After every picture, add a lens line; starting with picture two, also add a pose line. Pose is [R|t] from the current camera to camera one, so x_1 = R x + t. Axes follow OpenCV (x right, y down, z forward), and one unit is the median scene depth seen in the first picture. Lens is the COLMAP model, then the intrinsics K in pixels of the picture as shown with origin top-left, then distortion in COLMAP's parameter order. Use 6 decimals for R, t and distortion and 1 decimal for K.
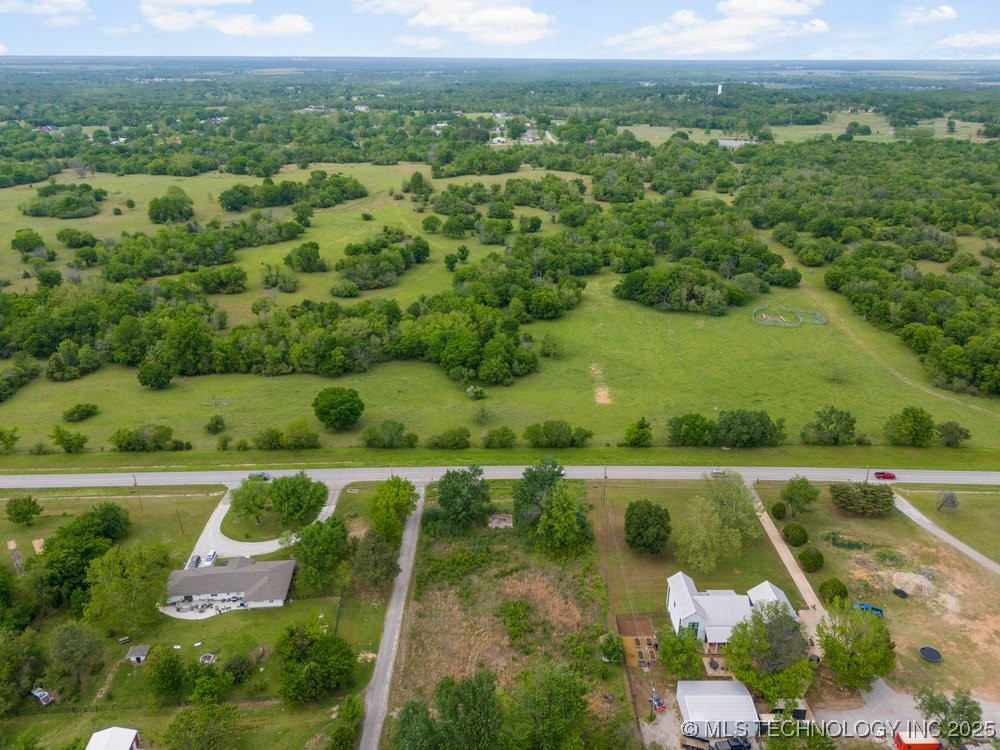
lens RADIAL K [[730.2, 0, 518.2], [0, 730.2, 374.1], [0, 0, 1]] dist [0.102090, -0.121132]
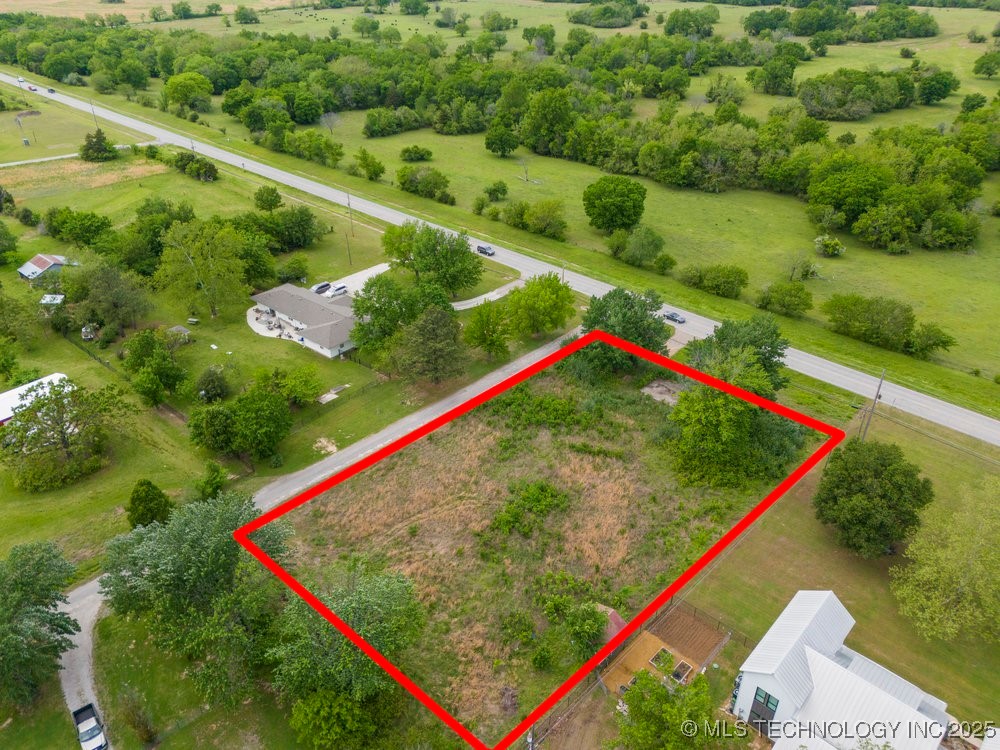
lens RADIAL K [[731.7, 0, 509.3], [0, 731.7, 372.5], [0, 0, 1]] dist [0.092888, -0.093993]
pose [[0.715066, 0.361151, -0.598541, 0.161947], [-0.274303, 0.932500, 0.234951, 0.048452], [0.642992, -0.003824, 0.765863, 0.281960]]
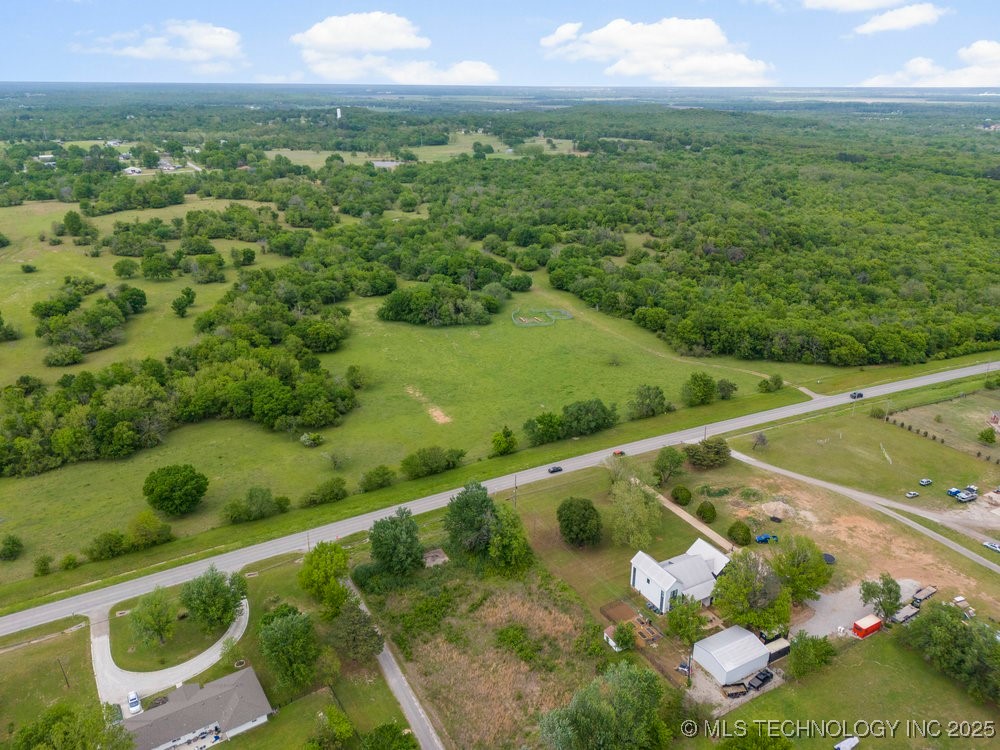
lens RADIAL K [[719.8, 0, 516.5], [0, 719.8, 370.7], [0, 0, 1]] dist [0.095158, -0.112568]
pose [[0.884014, -0.170225, 0.435365, -0.197643], [0.181823, 0.983213, 0.015237, -0.025285], [-0.430650, 0.065690, 0.900125, 0.045976]]
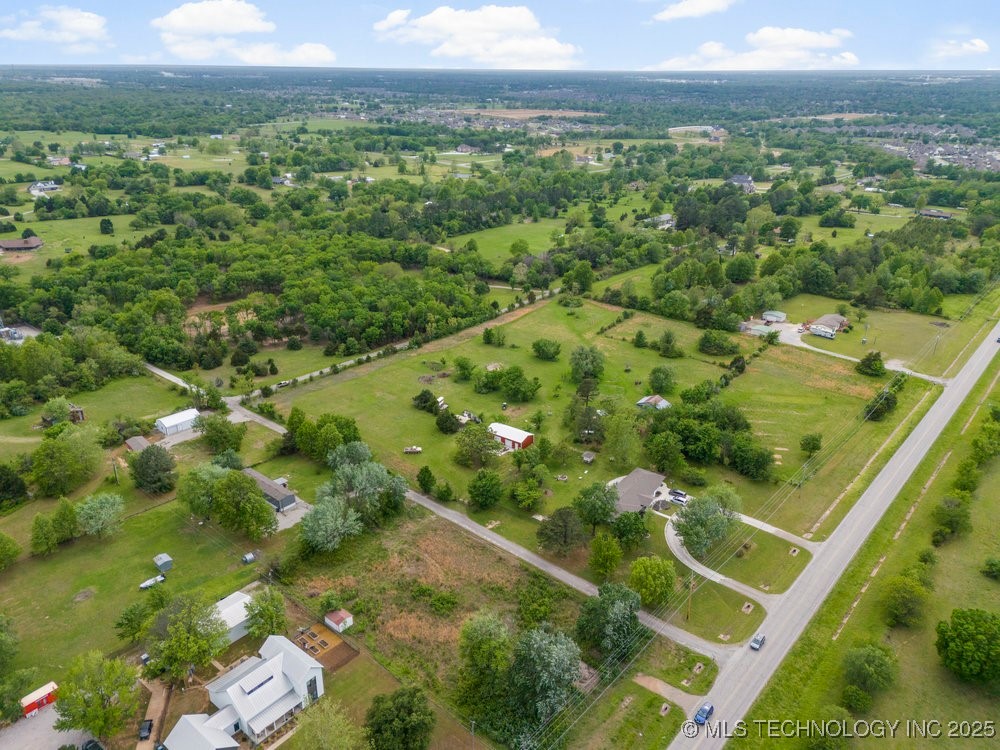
lens RADIAL K [[731.7, 0, 509.3], [0, 731.7, 372.5], [0, 0, 1]] dist [0.092888, -0.093993]
pose [[-0.663957, 0.276983, -0.694580, 0.301886], [-0.298264, 0.753681, 0.585665, -0.296853], [0.685711, 0.596024, -0.417797, 0.700625]]
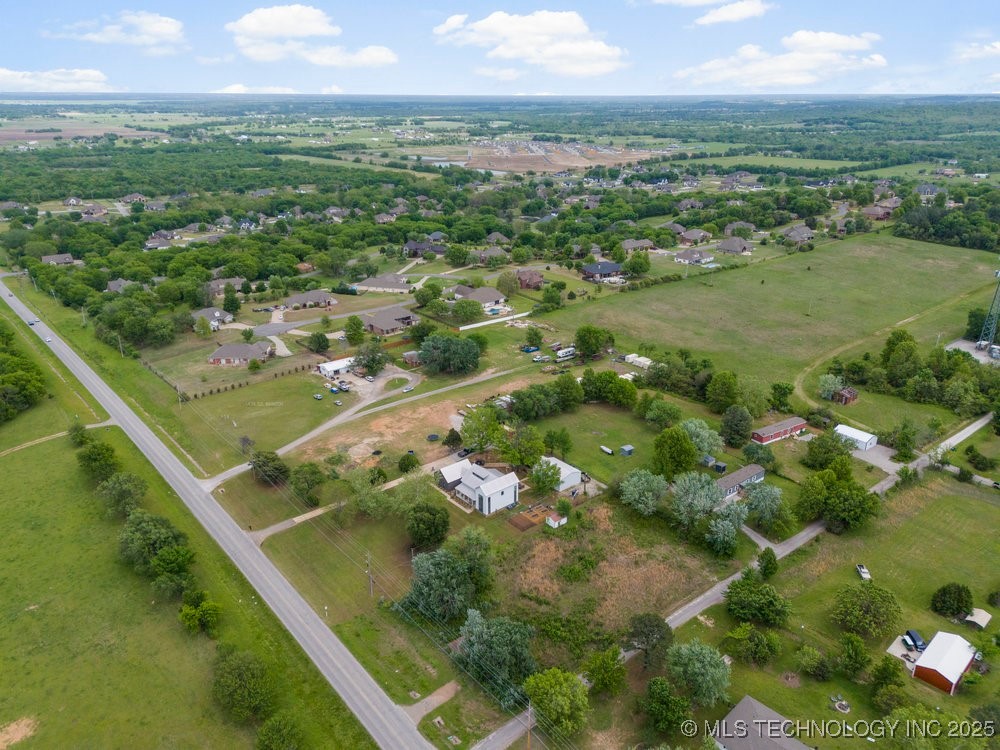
lens RADIAL K [[717.5, 0, 483.6], [0, 717.5, 378.9], [0, 0, 1]] dist [0.005468, 0.067262]
pose [[-0.596991, -0.303645, 0.742564, -0.354230], [0.304975, 0.770216, 0.560140, -0.311935], [-0.742019, 0.560862, -0.367208, 0.723235]]
